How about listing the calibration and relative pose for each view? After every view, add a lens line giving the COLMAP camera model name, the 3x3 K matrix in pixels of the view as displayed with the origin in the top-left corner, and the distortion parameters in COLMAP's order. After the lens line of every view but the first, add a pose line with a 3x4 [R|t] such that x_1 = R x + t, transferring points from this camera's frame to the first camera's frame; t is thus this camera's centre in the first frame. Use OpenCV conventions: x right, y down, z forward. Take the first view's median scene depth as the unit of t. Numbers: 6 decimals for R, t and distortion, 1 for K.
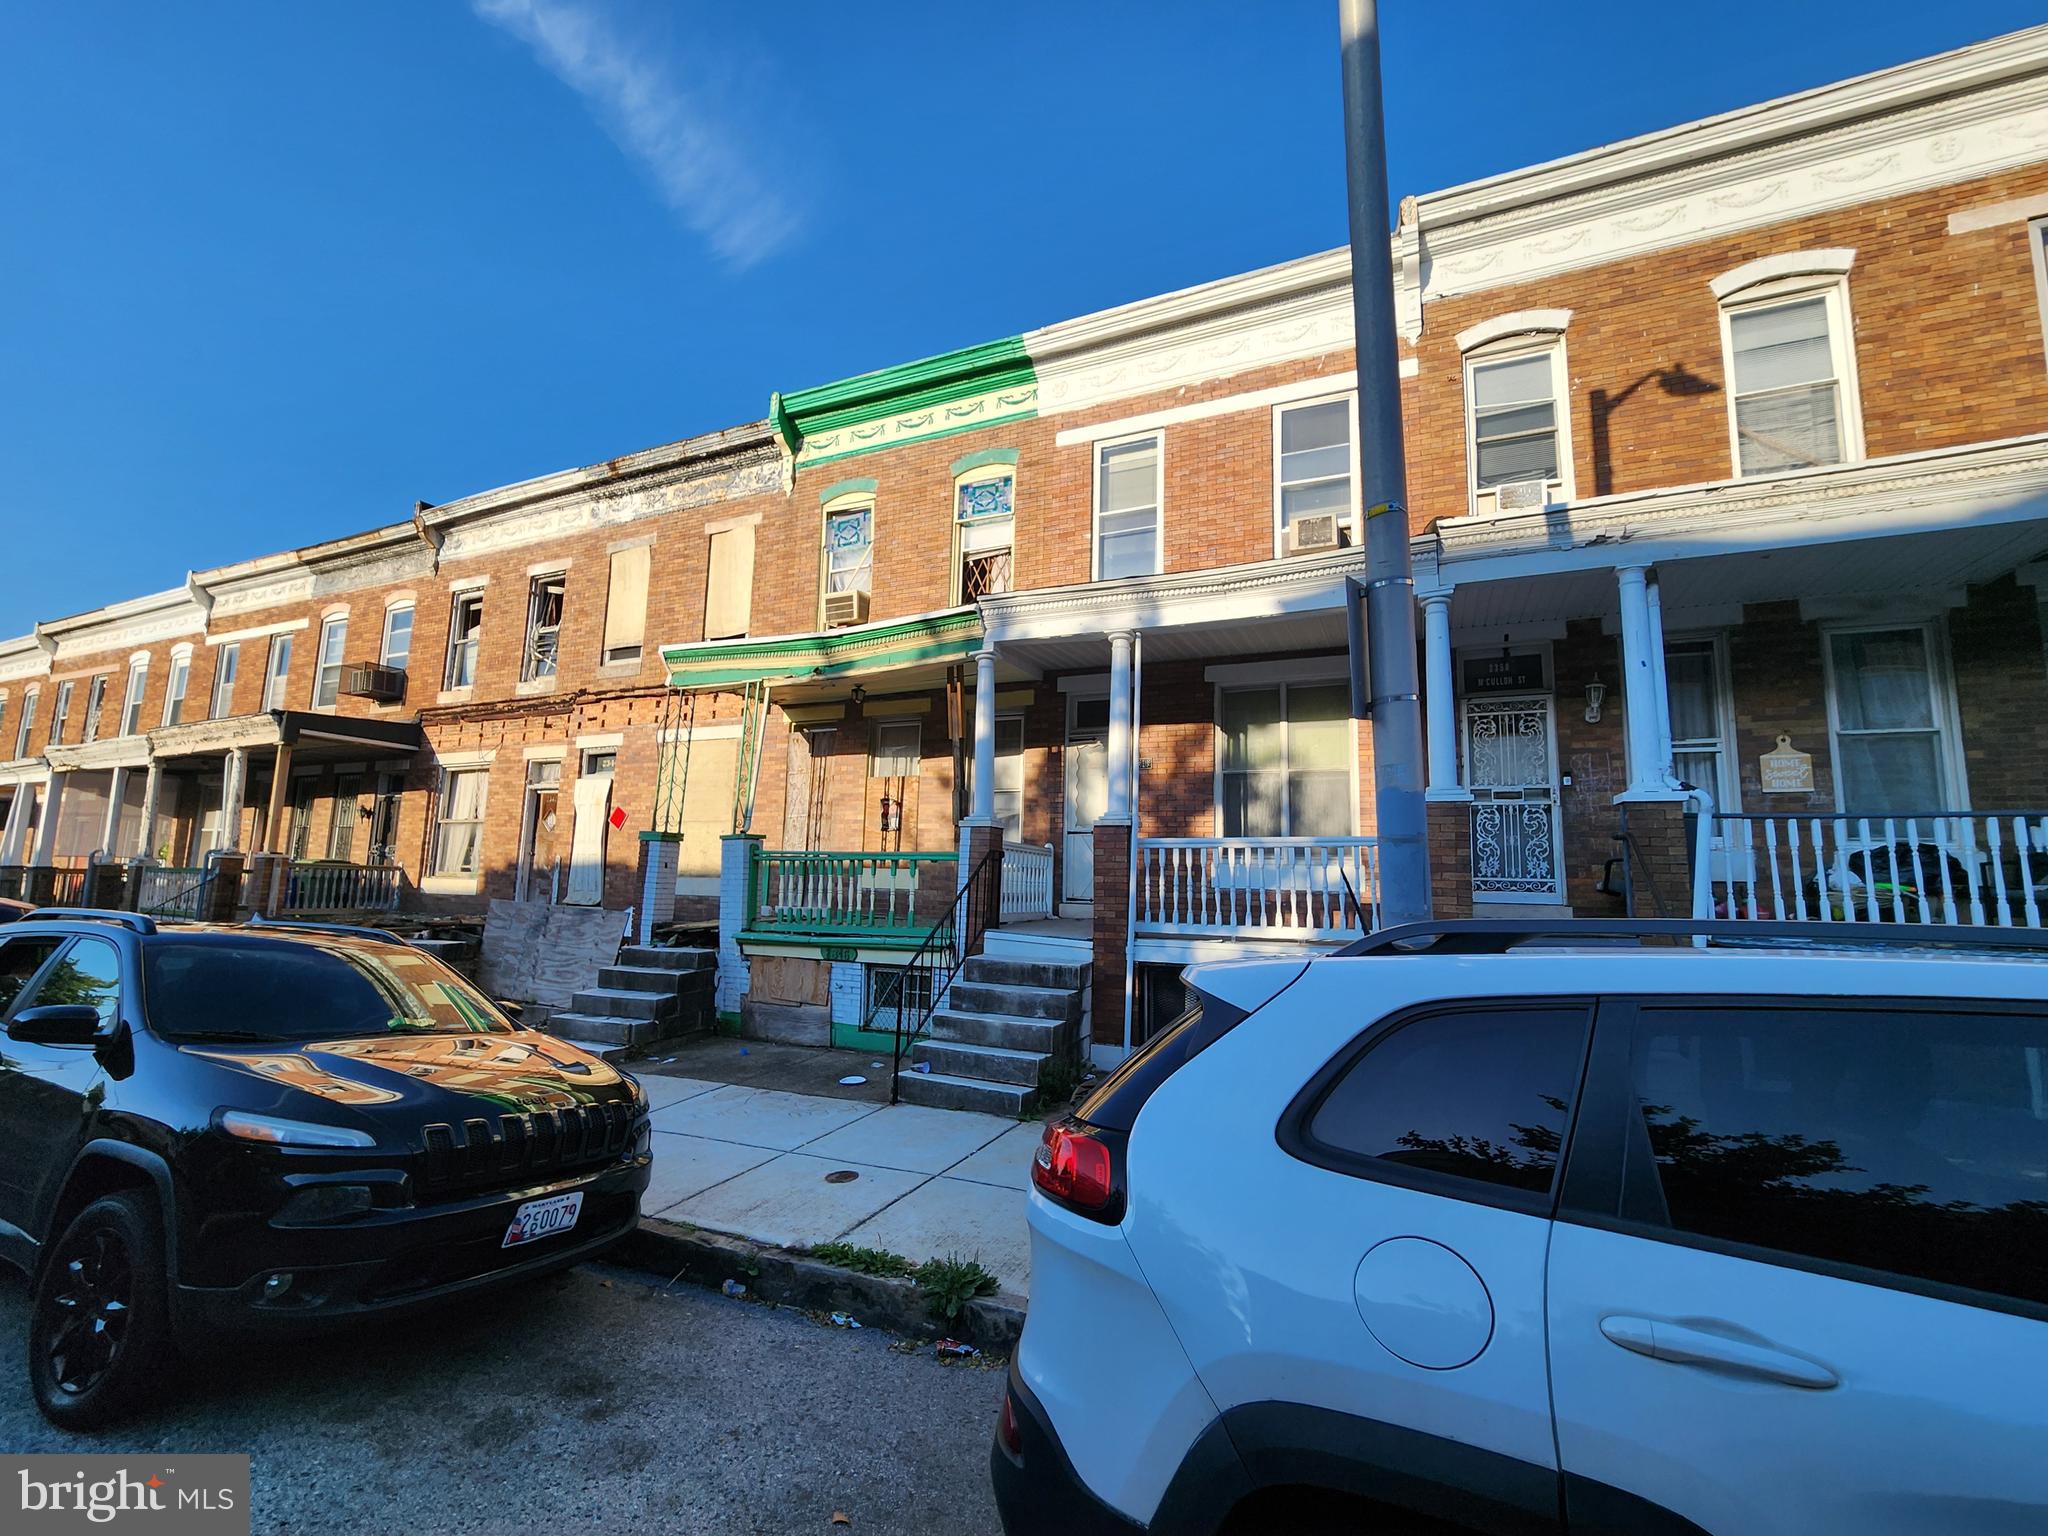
lens RADIAL K [[847.1, 0, 1040.0], [0, 847.1, 773.8], [0, 0, 1]] dist [0.000674, 0.003308]
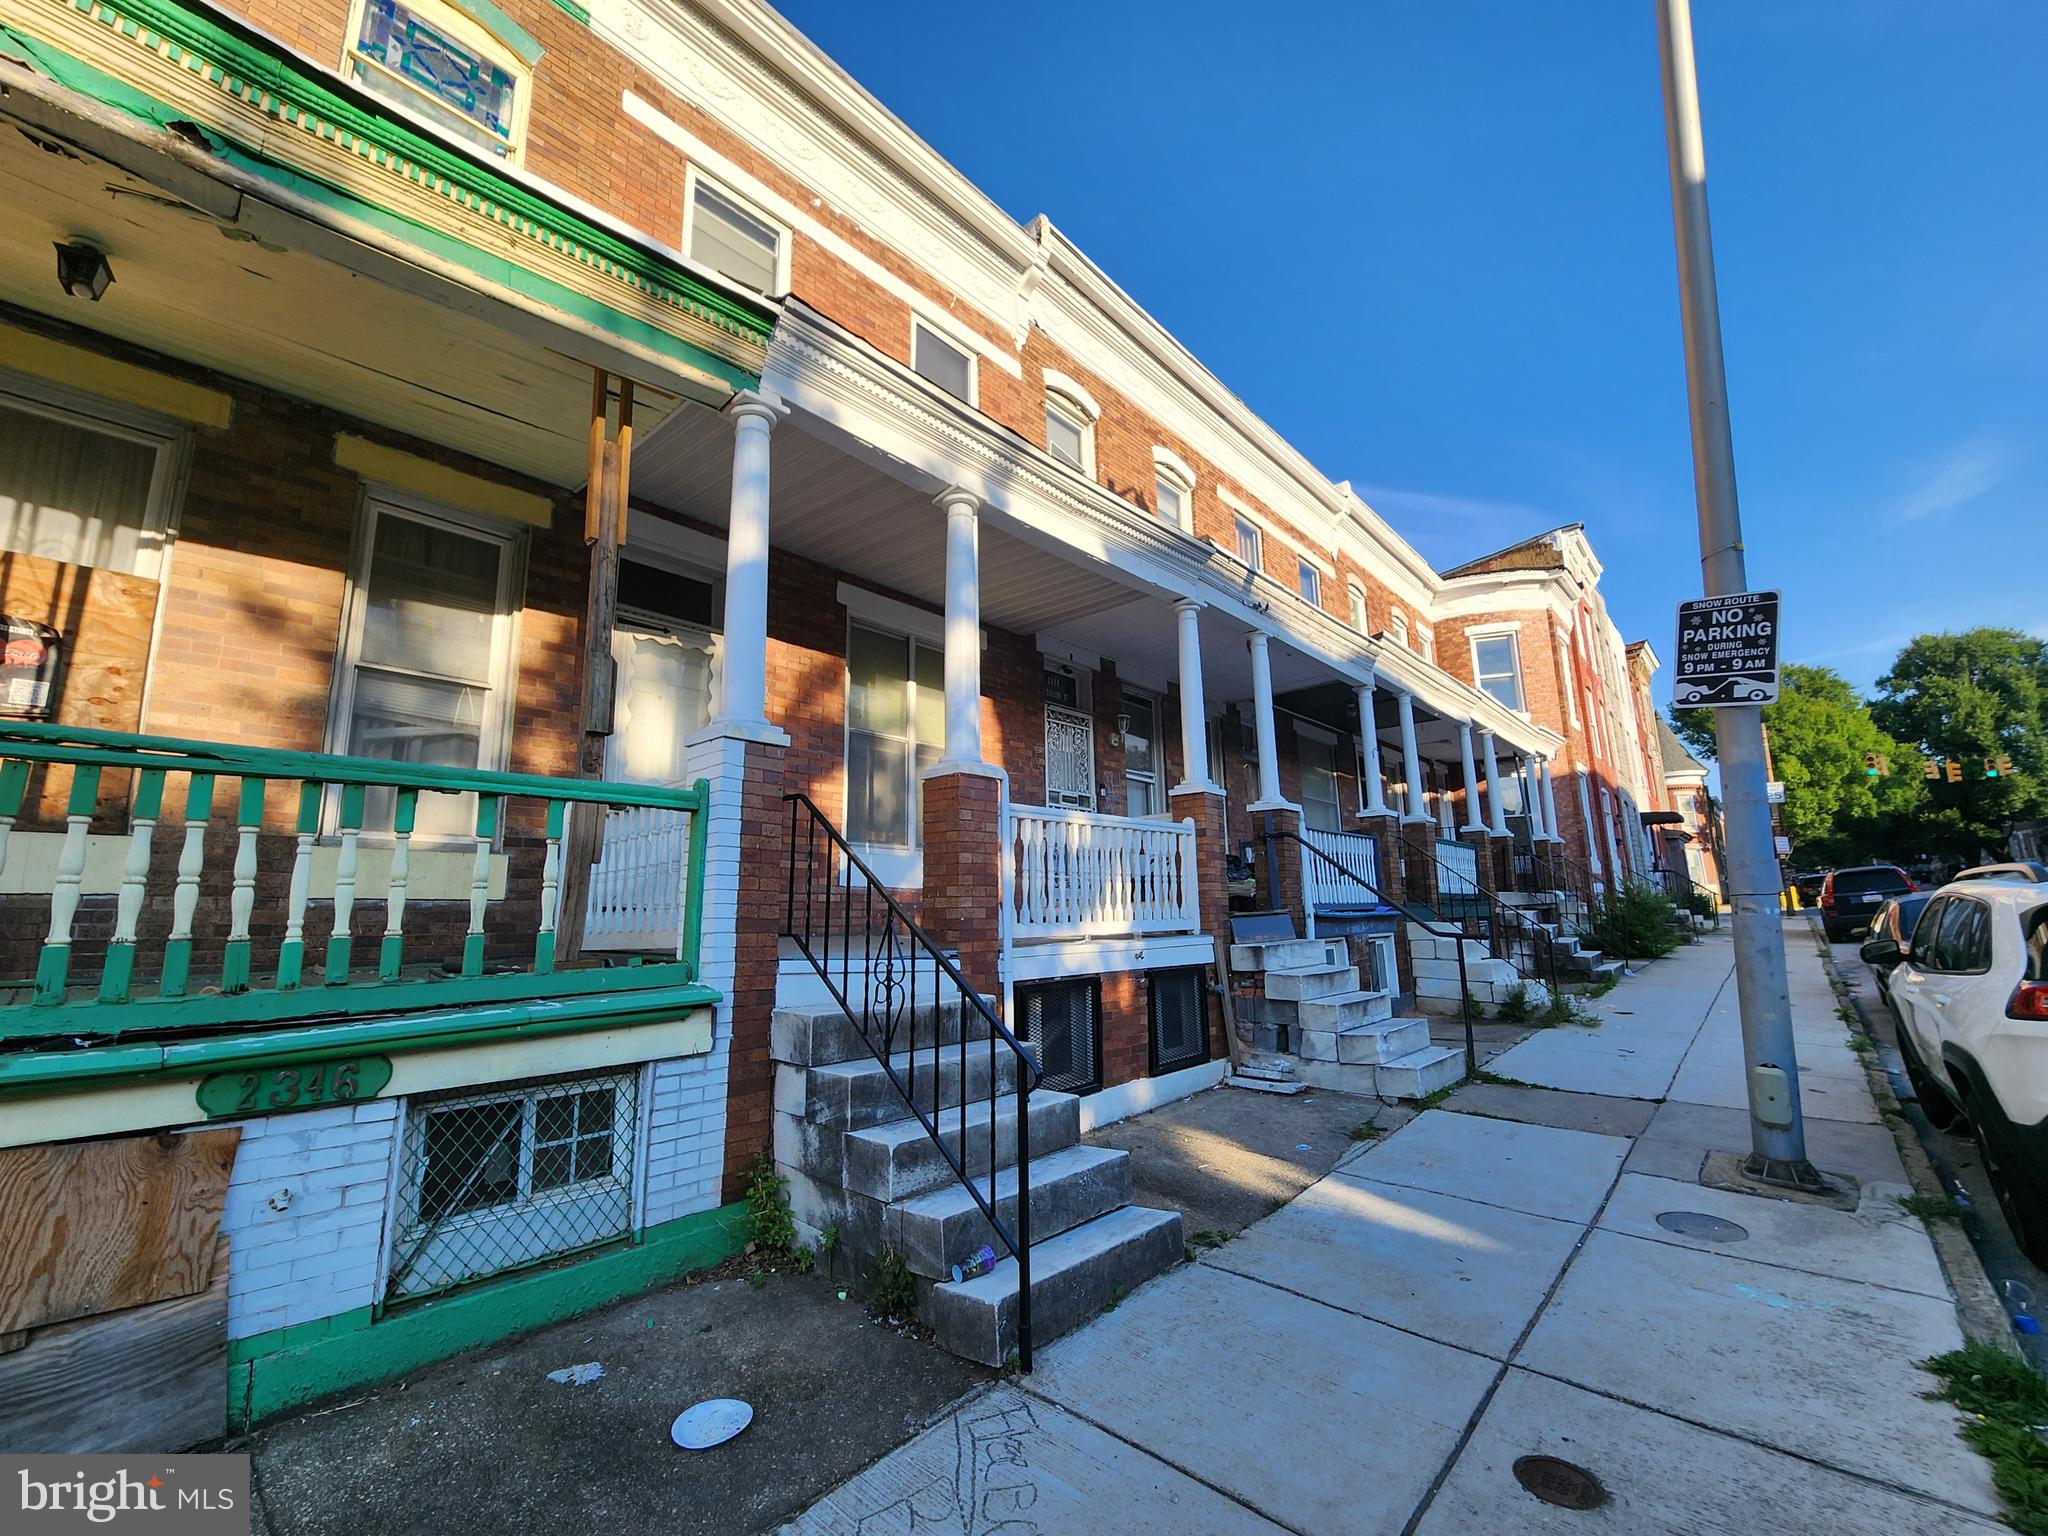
lens RADIAL K [[837.9, 0, 1040.1], [0, 837.9, 772.3], [0, 0, 1]] dist [0.004803, -0.005113]
pose [[0.307402, 0.139175, 0.941347, -0.348317], [-0.092000, 0.988959, -0.116171, 0.088396], [-0.947122, -0.050893, 0.316812, 0.517362]]
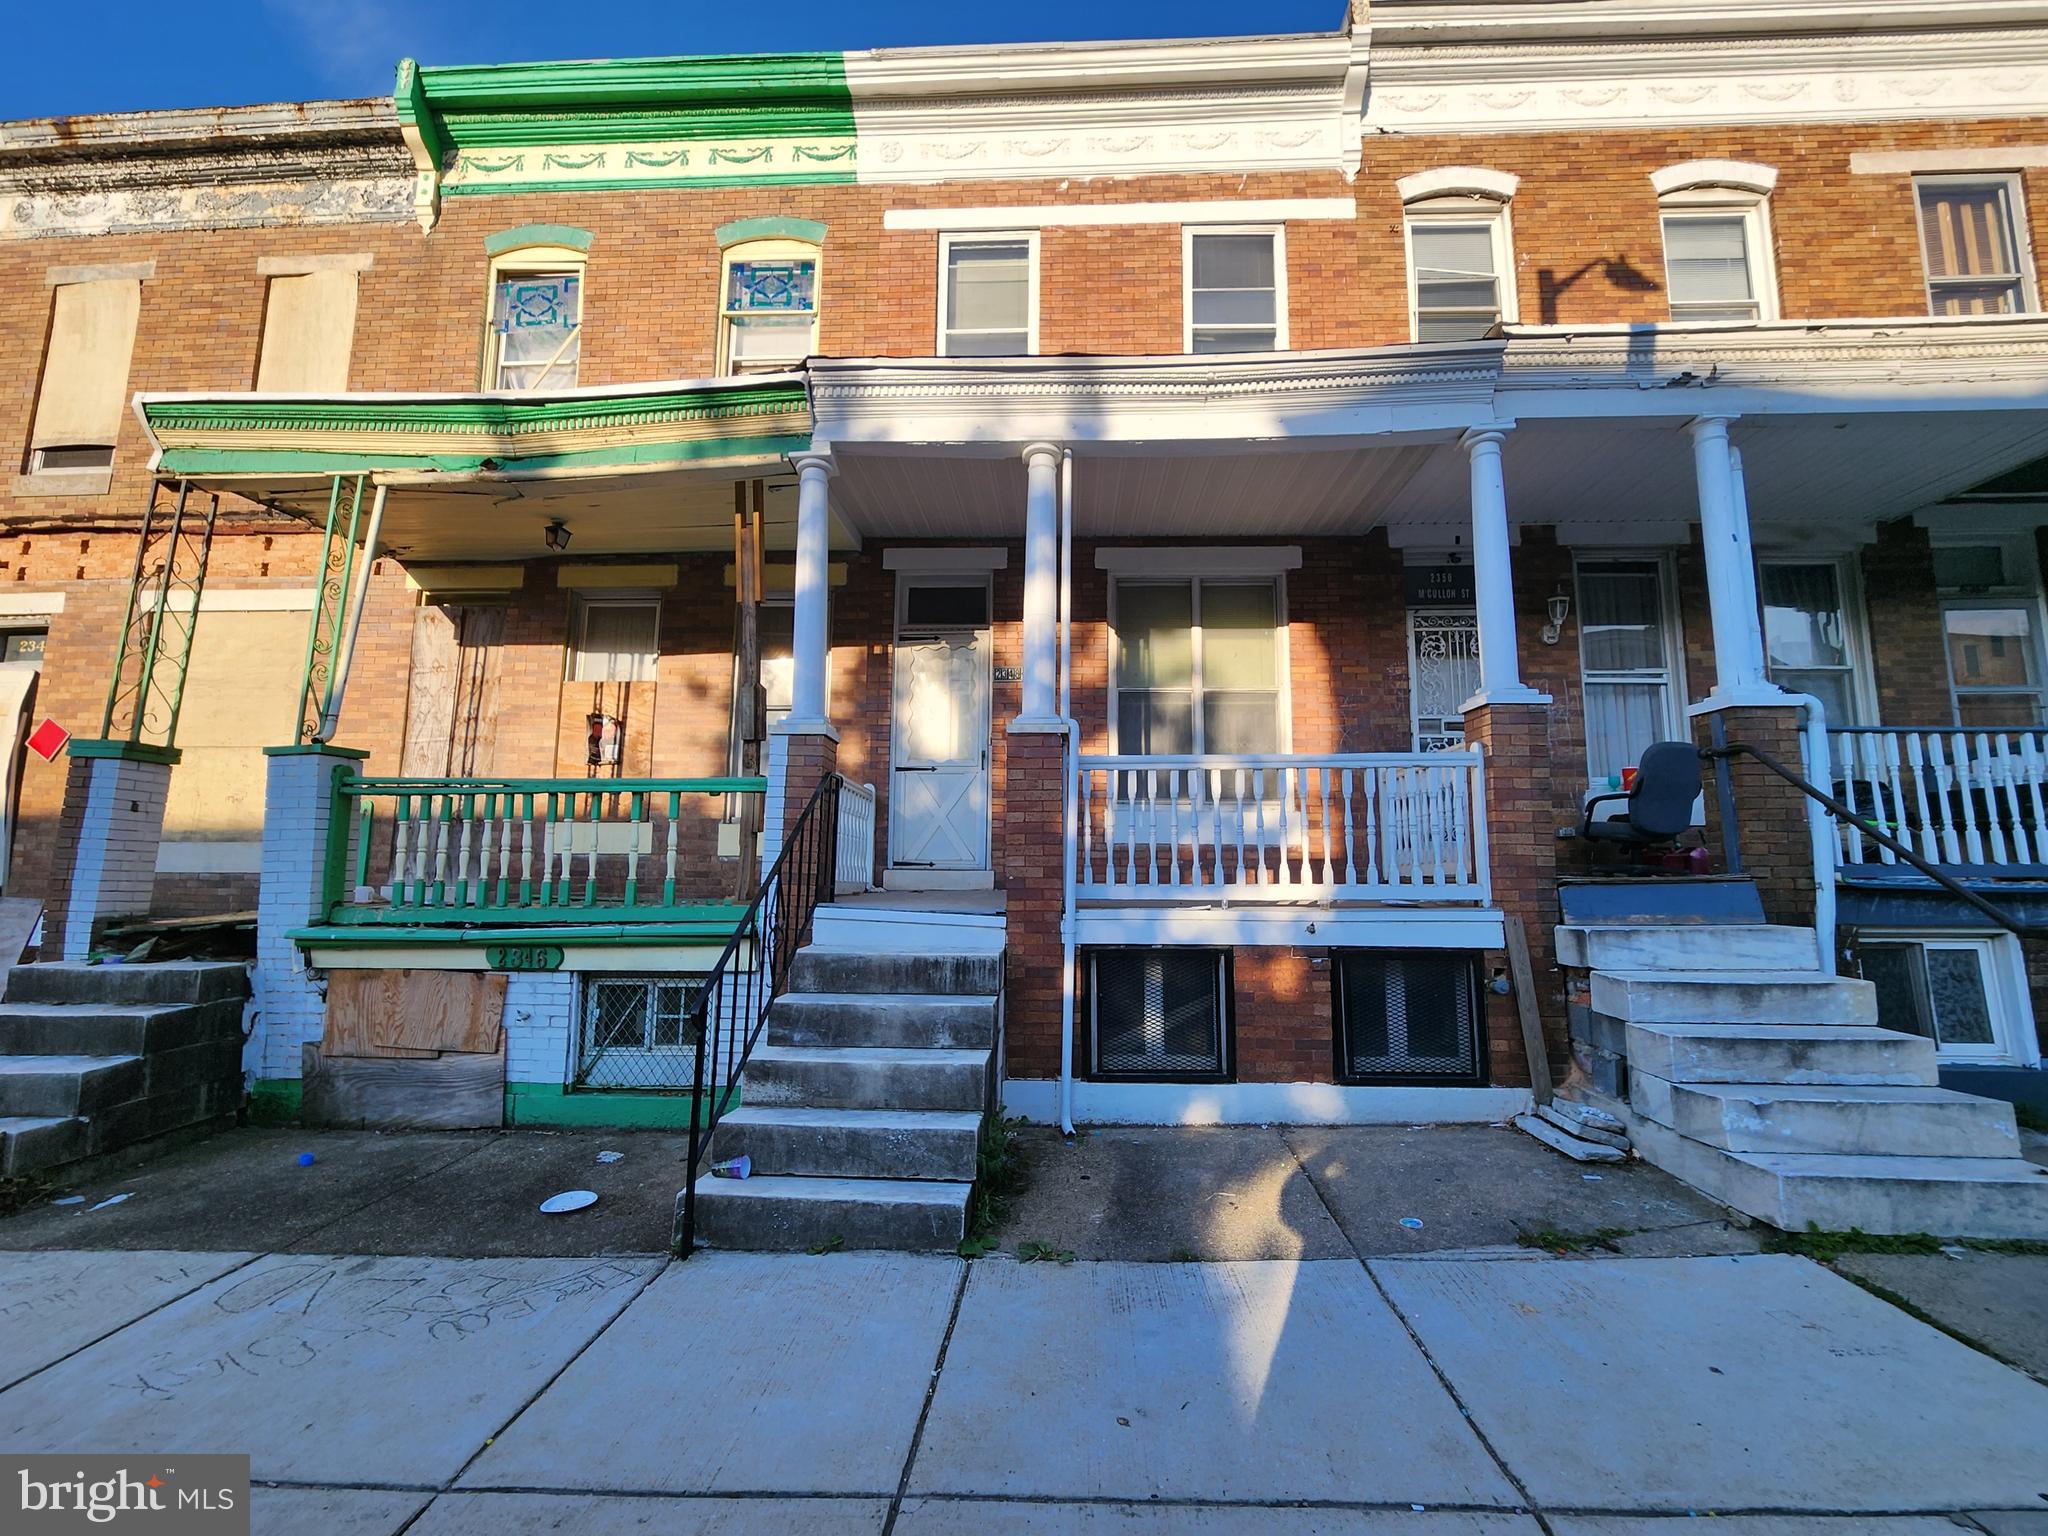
lens RADIAL K [[837.9, 0, 1040.1], [0, 837.9, 772.3], [0, 0, 1]] dist [0.004803, -0.005113]
pose [[0.931721, 0.028637, 0.362043, -0.096847], [-0.031000, 0.999519, 0.000719, 0.061739], [-0.361848, -0.011893, 0.932161, 0.282708]]
